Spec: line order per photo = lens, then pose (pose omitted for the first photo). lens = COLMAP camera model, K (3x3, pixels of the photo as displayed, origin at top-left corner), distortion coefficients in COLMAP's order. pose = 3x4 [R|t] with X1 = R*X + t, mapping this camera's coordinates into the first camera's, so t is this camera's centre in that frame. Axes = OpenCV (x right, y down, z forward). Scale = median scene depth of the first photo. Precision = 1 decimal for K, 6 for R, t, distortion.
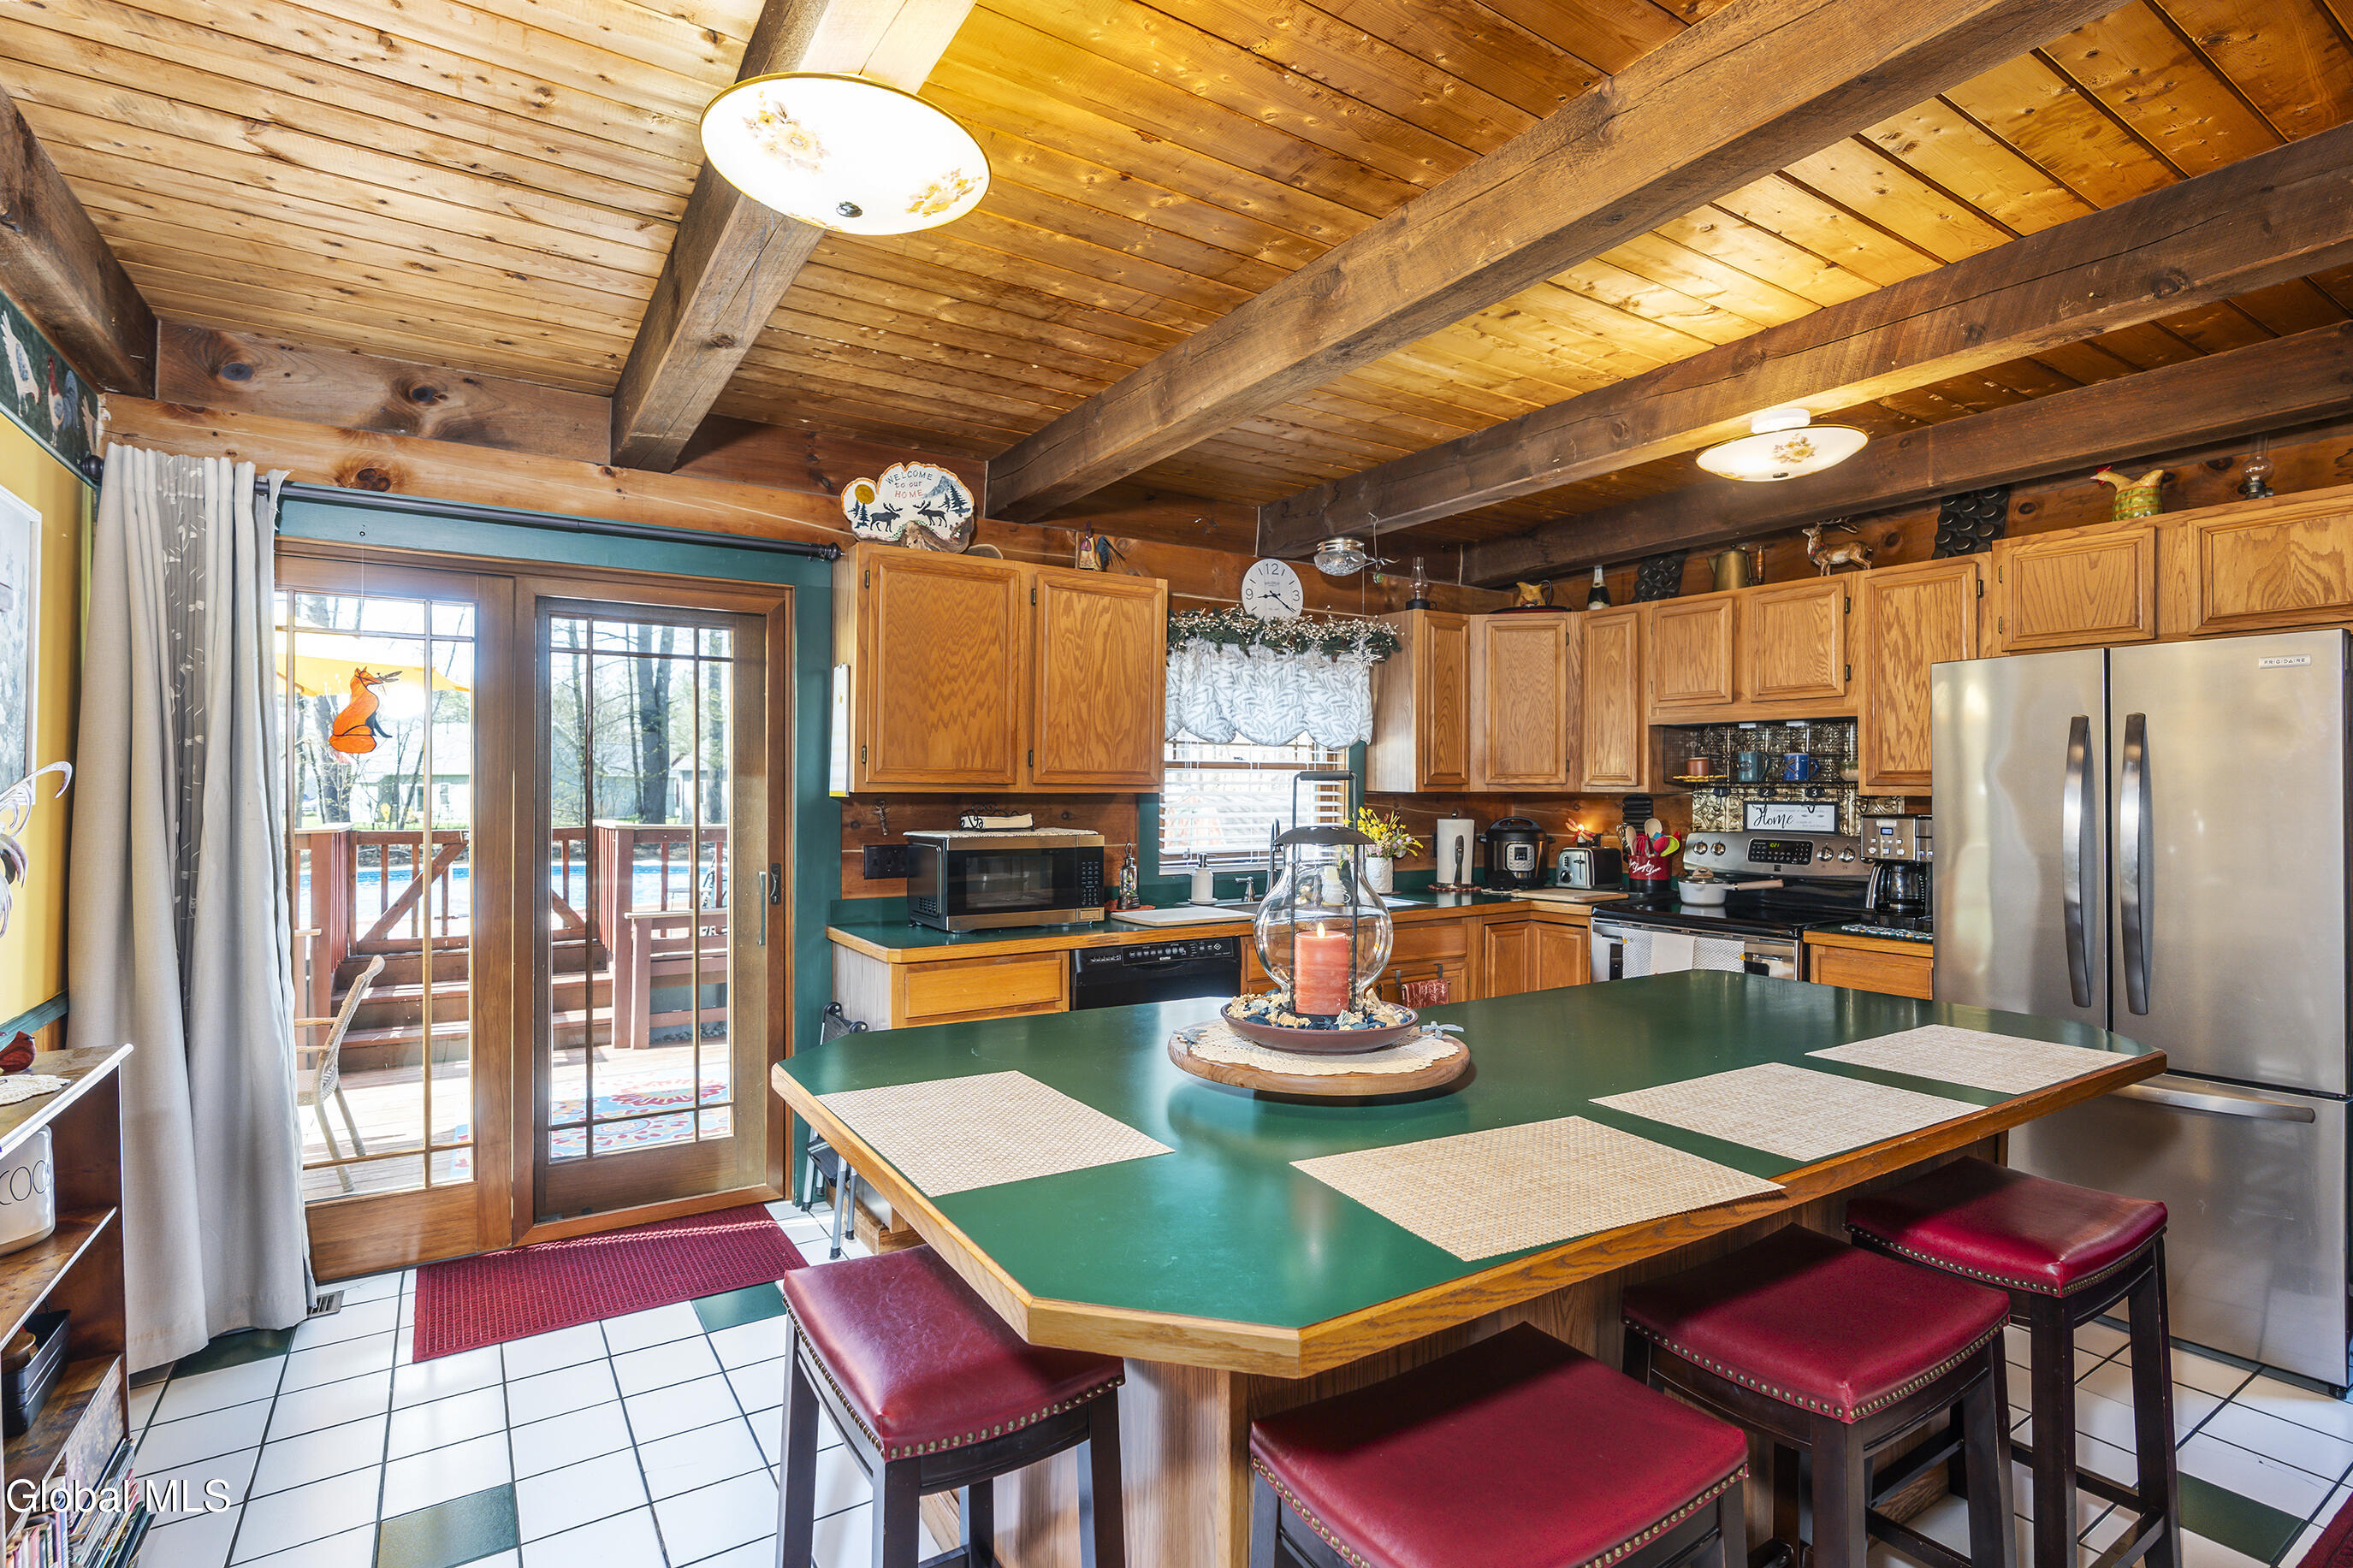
lens RADIAL K [[1050.9, 0, 1187.8], [0, 1050.9, 779.9], [0, 0, 1]] dist [-0.000052, 0.000287]
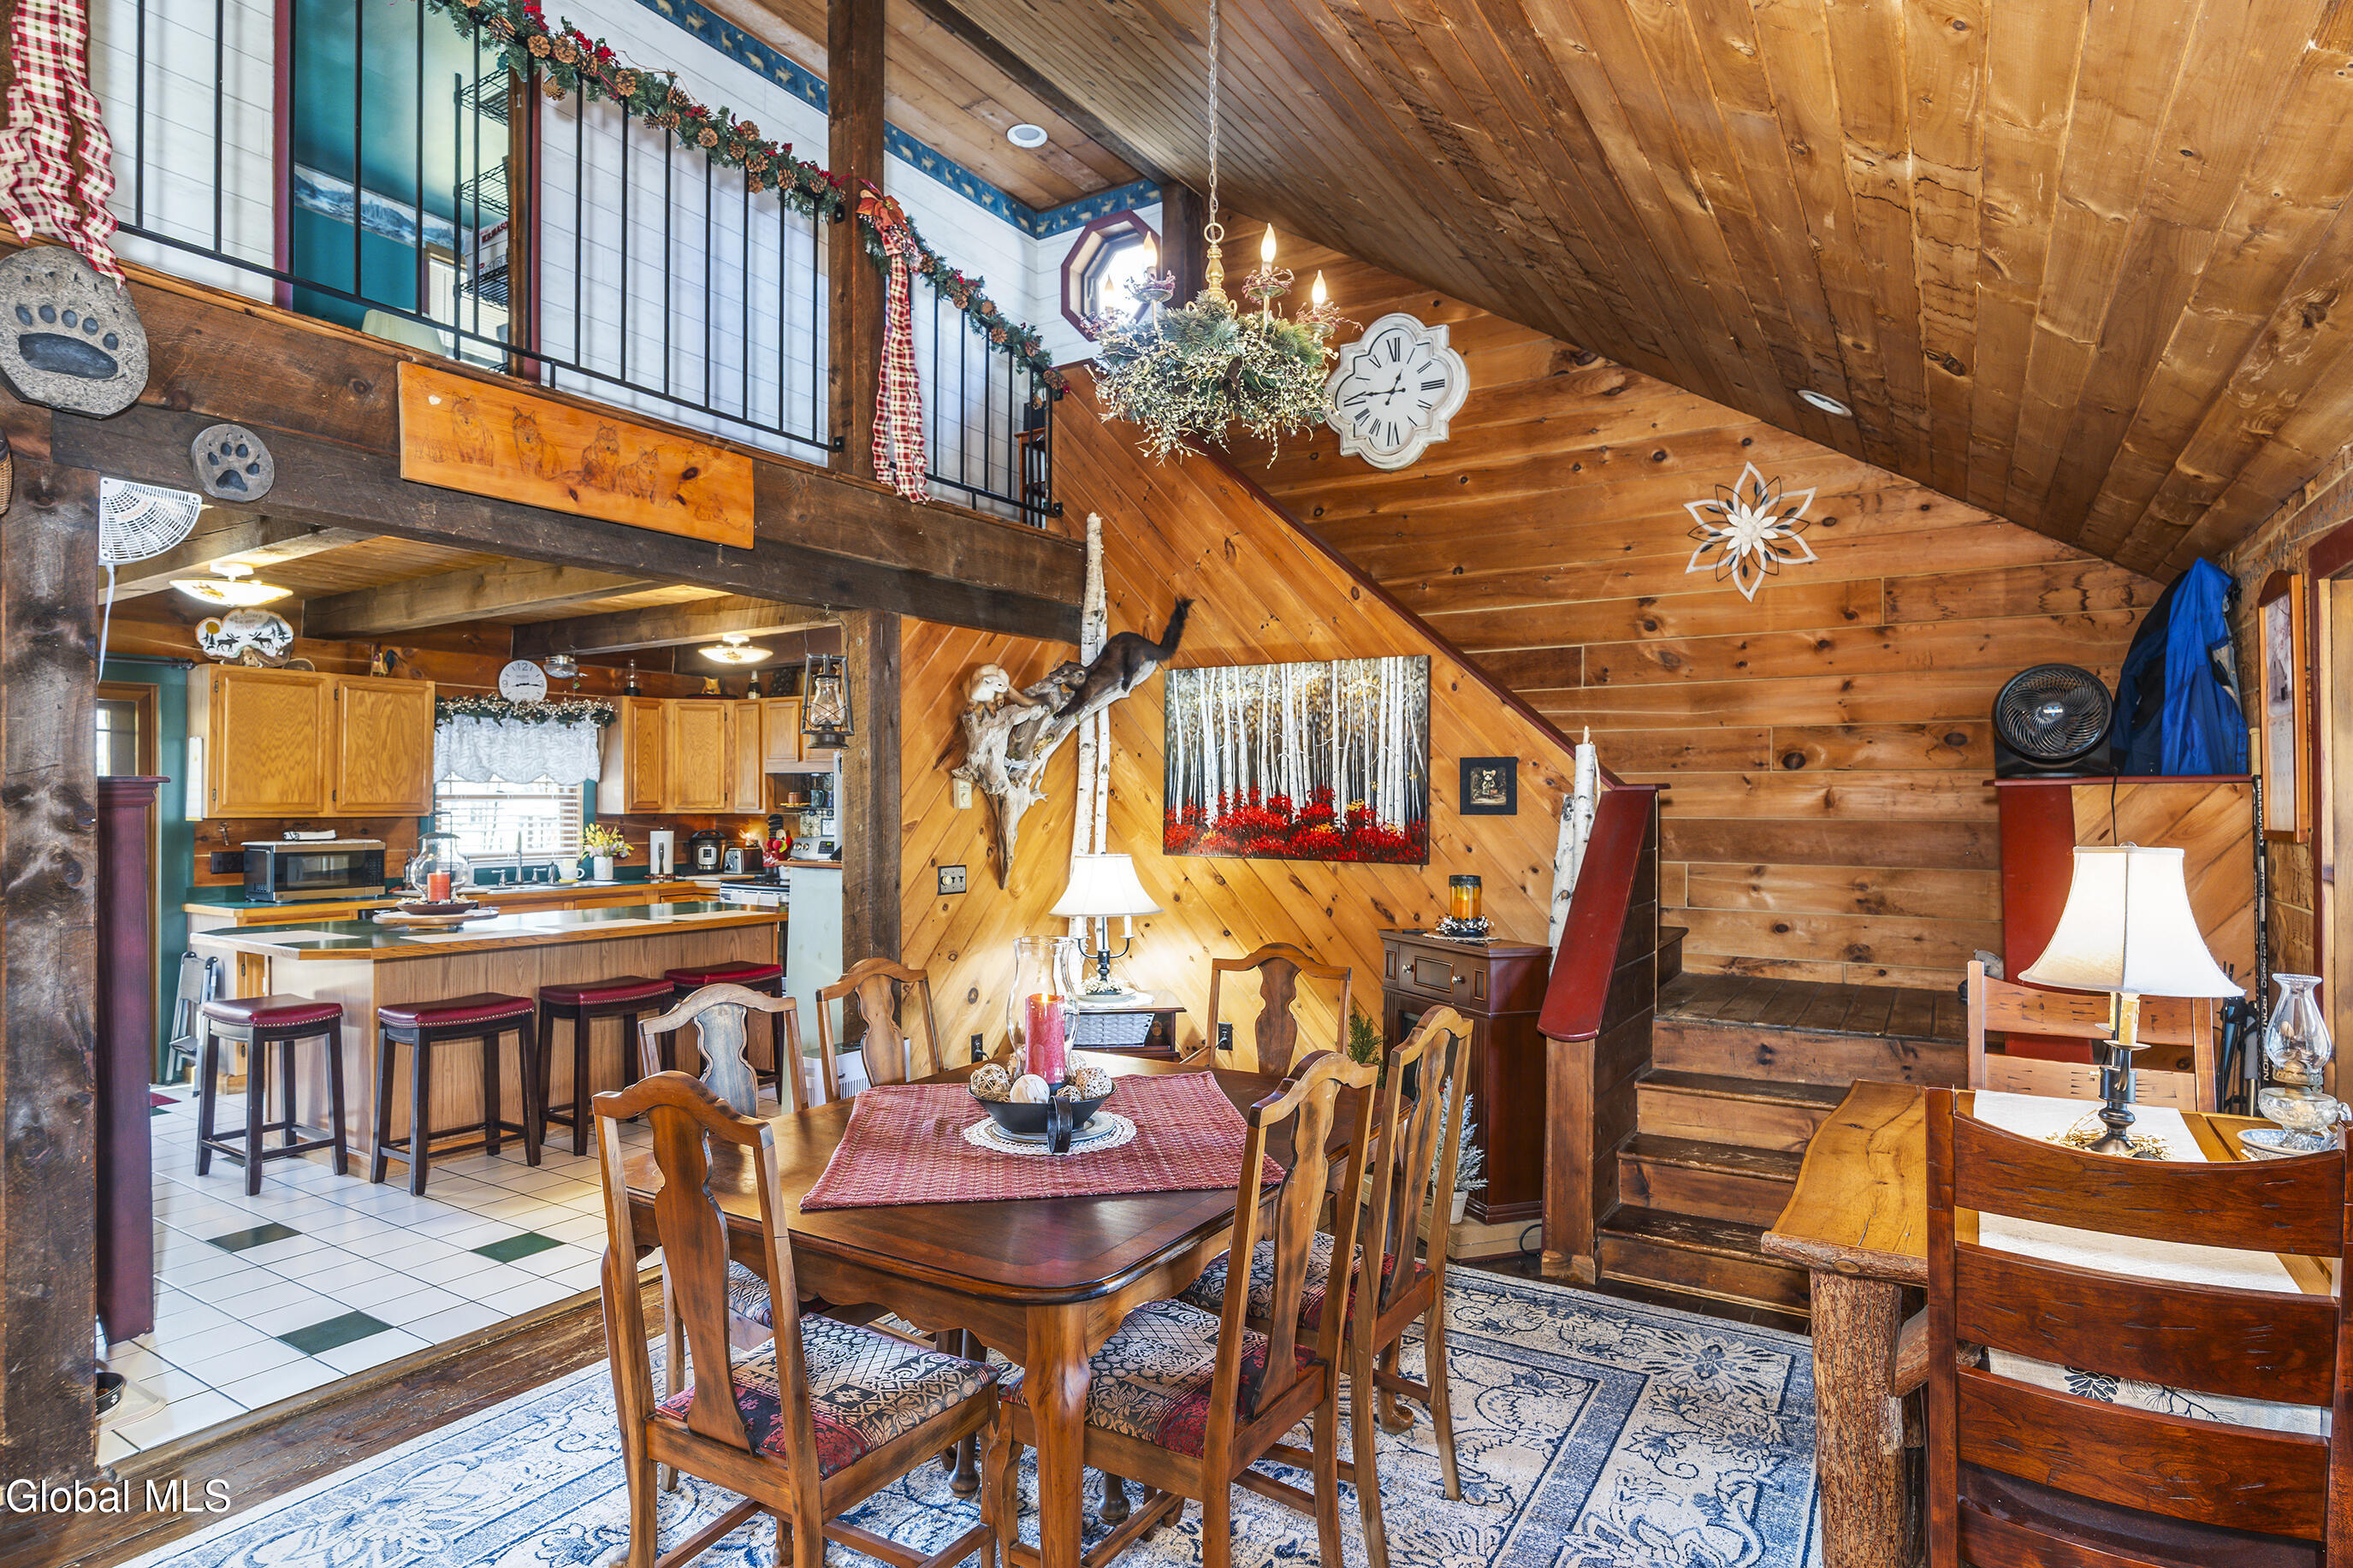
lens RADIAL K [[1306.0, 0, 1139.0], [0, 1306.0, 792.8], [0, 0, 1]] dist [-0.014013, 0.000650]
pose [[0.933728, 0.000045, 0.357984, 0.280700], [-0.001622, 0.999990, 0.004106, -0.033966], [-0.357980, -0.004415, 0.933719, -1.258791]]
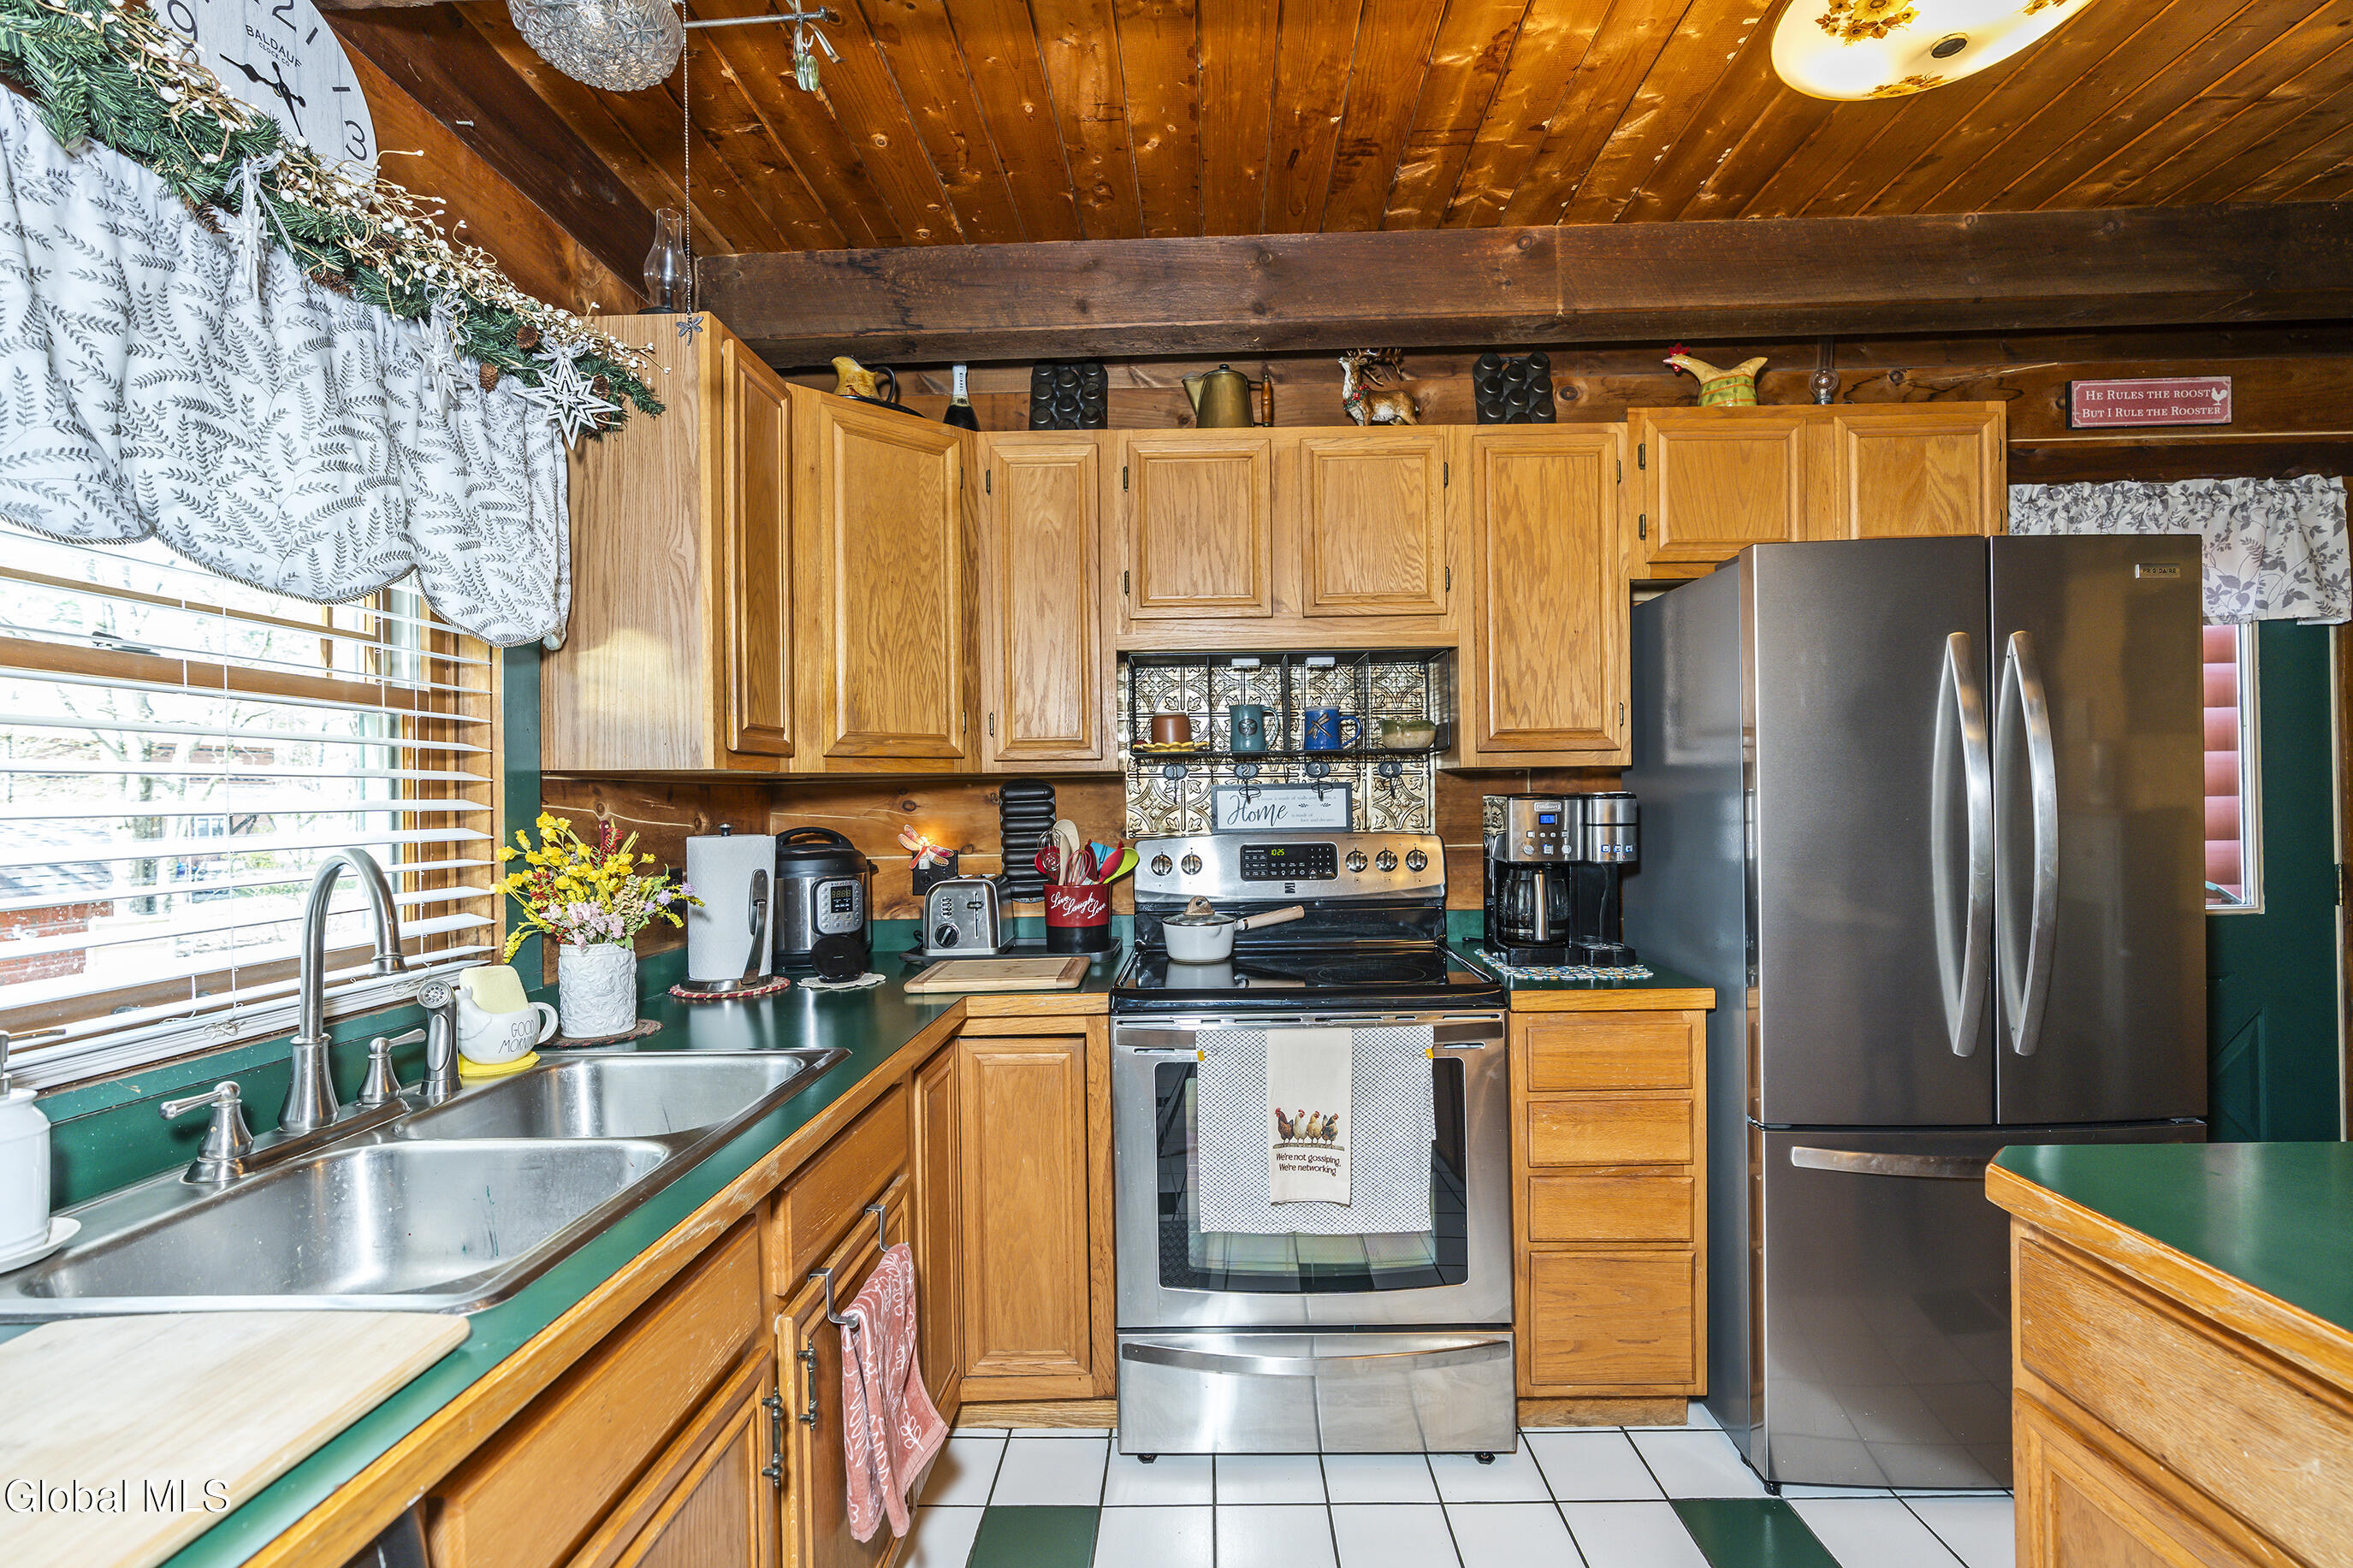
lens RADIAL K [[1094.8, 0, 1141.2], [0, 1094.8, 799.0], [0, 0, 1]] dist [-0.020136, 0.008194]
pose [[0.588953, -0.013048, 0.808062, -0.027484], [0.012786, 0.999895, 0.006827, 0.025683], [-0.808066, 0.006311, 0.589058, 0.717452]]
